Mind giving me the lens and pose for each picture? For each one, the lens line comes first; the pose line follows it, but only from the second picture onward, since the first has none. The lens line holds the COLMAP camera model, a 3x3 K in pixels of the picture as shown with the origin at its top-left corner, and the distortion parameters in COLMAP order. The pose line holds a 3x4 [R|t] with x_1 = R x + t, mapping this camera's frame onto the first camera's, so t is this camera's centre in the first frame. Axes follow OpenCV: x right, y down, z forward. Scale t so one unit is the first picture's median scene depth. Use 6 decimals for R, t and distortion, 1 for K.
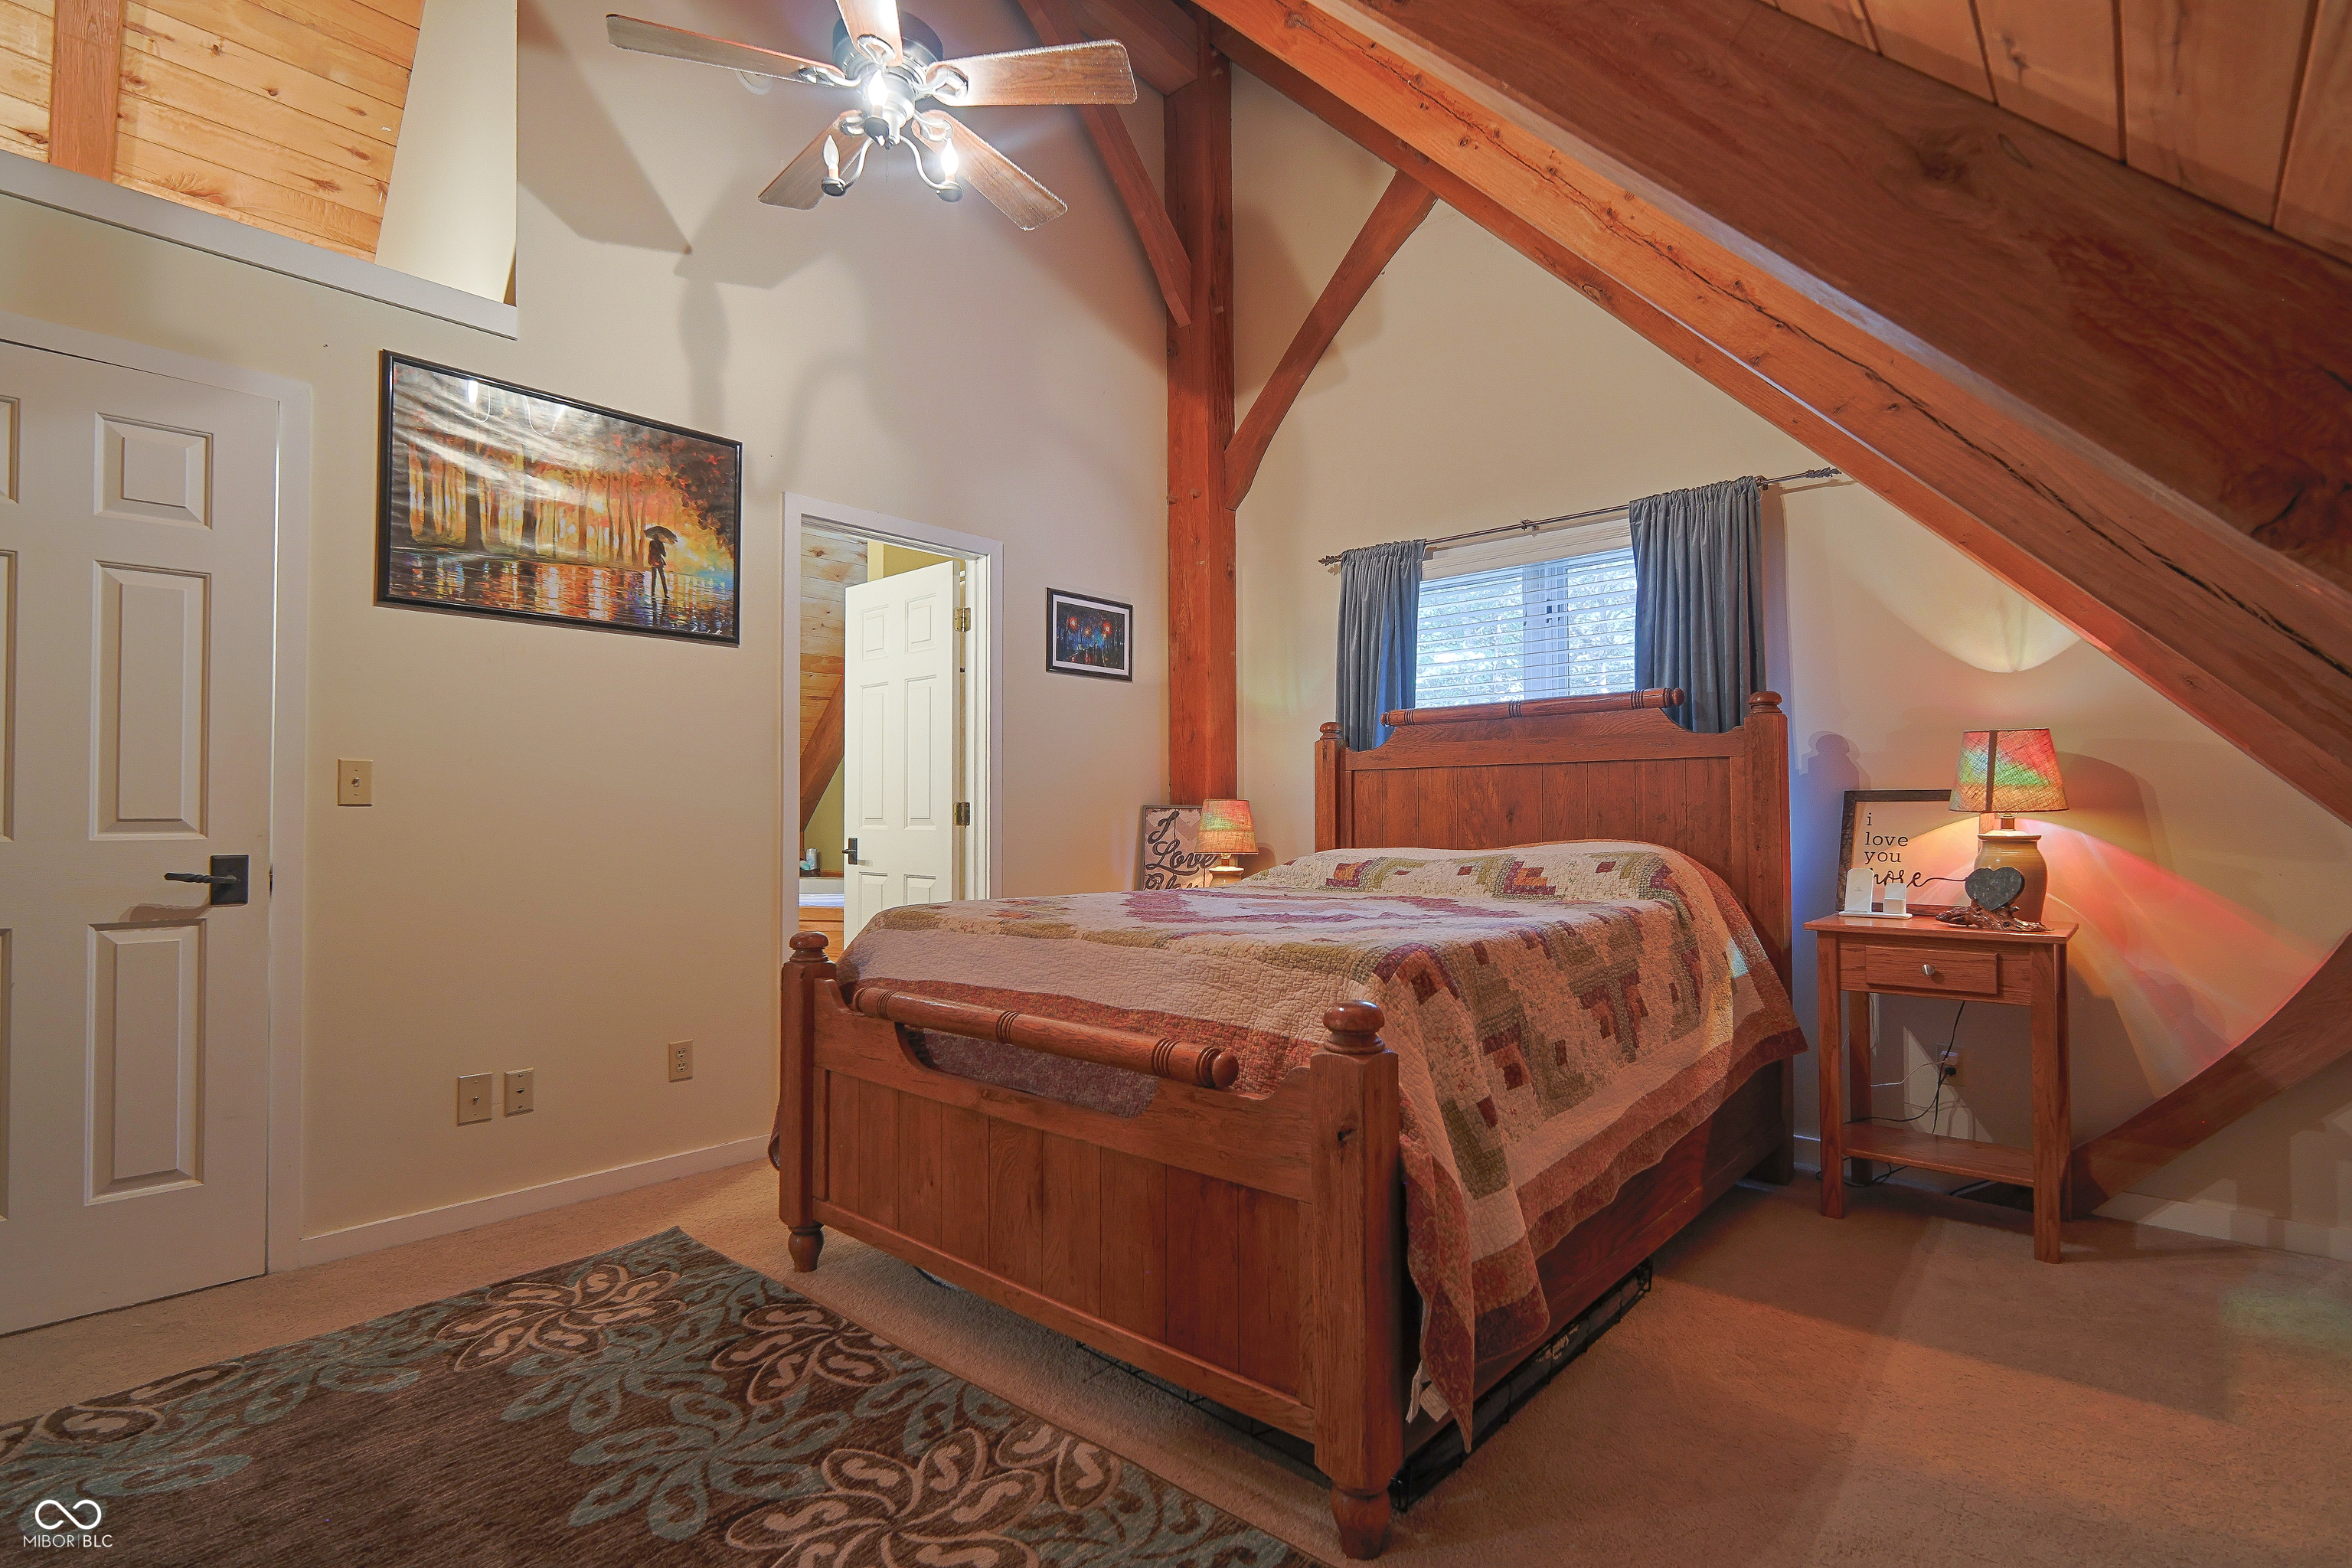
lens RADIAL K [[1124.9, 0, 1172.3], [0, 1124.9, 787.5], [0, 0, 1]] dist [-0.010133, 0.000676]
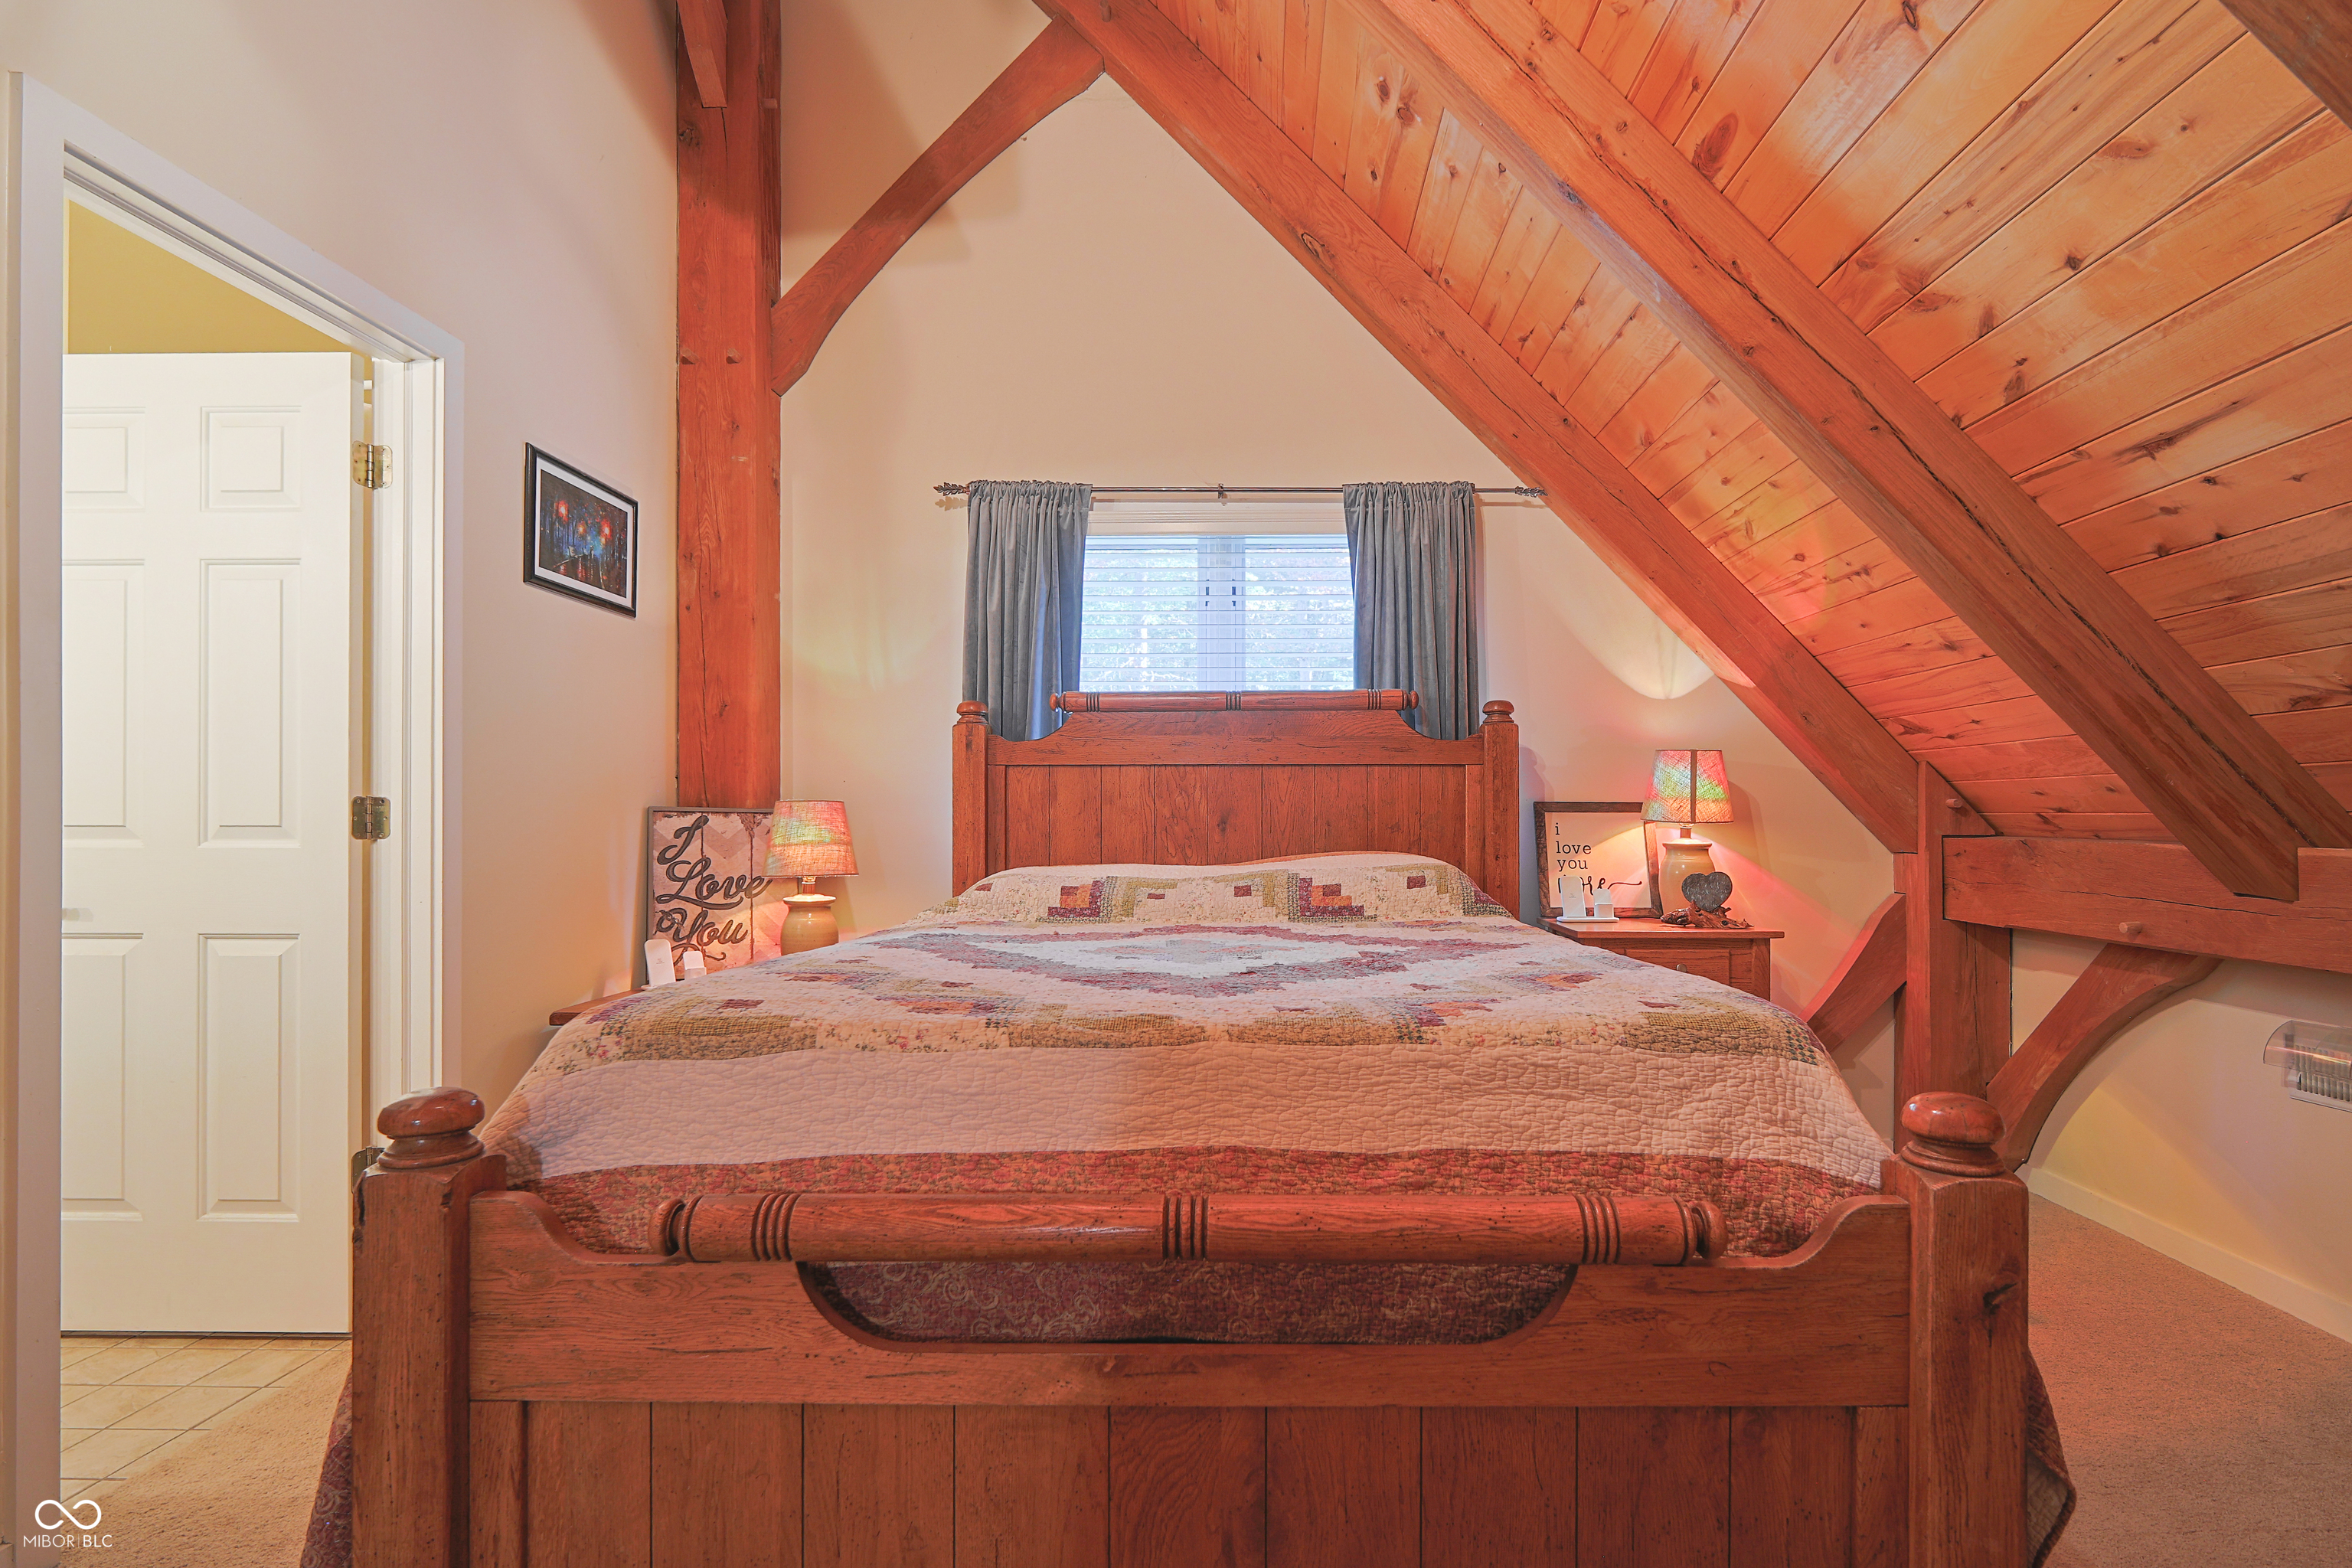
lens RADIAL K [[1140.0, 0, 1178.5], [0, 1140.0, 815.6], [0, 0, 1]] dist [-0.005426, 0.000688]
pose [[0.746366, 0.007668, 0.665492, -0.309241], [-0.020005, 0.999740, 0.010917, 0.009643], [-0.665235, -0.021461, 0.746325, 0.376402]]
